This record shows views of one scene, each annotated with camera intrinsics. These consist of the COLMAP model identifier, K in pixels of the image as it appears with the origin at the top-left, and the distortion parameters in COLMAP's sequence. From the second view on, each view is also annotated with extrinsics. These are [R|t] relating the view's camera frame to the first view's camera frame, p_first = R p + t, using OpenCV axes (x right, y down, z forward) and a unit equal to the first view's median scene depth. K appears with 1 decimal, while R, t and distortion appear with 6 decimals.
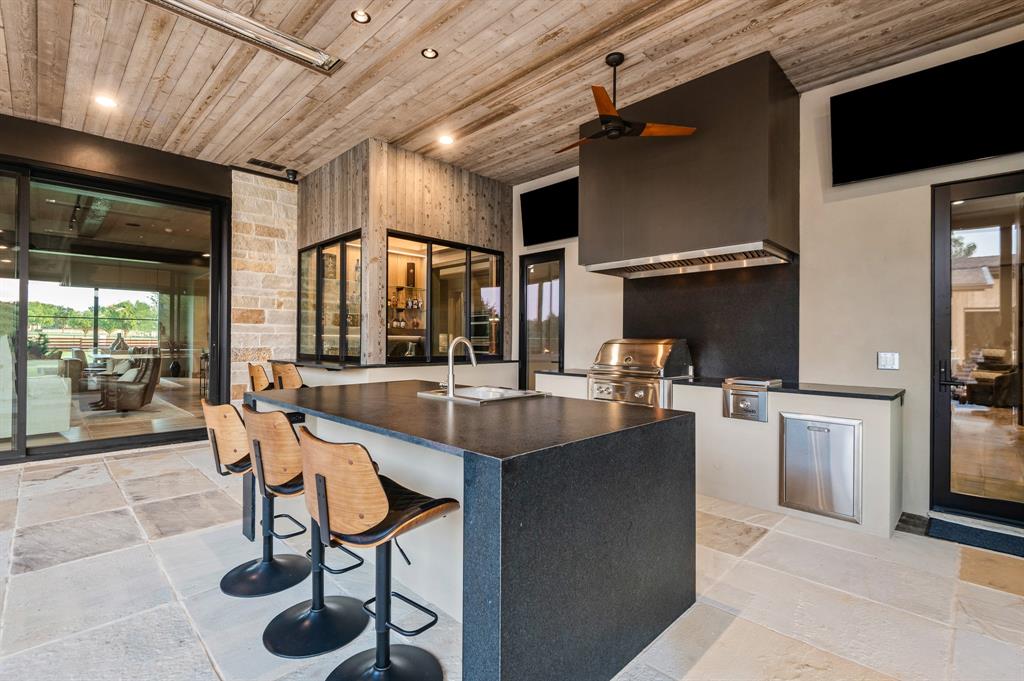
lens RADIAL K [[470.0, 0, 511.3], [0, 470.0, 340.3], [0, 0, 1]] dist [-0.001245, -0.000096]
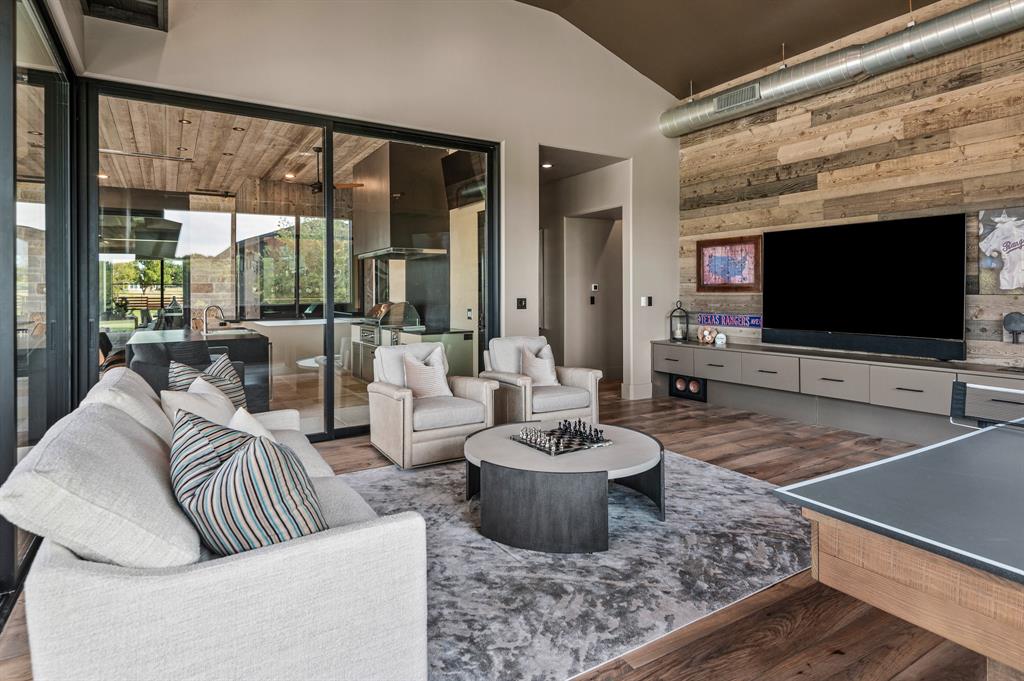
lens RADIAL K [[564.5, 0, 518.4], [0, 564.5, 297.8], [0, 0, 1]] dist [0.001674, 0.000182]
pose [[0.973925, -0.012245, -0.226539, 0.978131], [0.012708, 0.999919, 0.000588, -0.008056], [0.226513, -0.003451, 0.974002, -0.637748]]
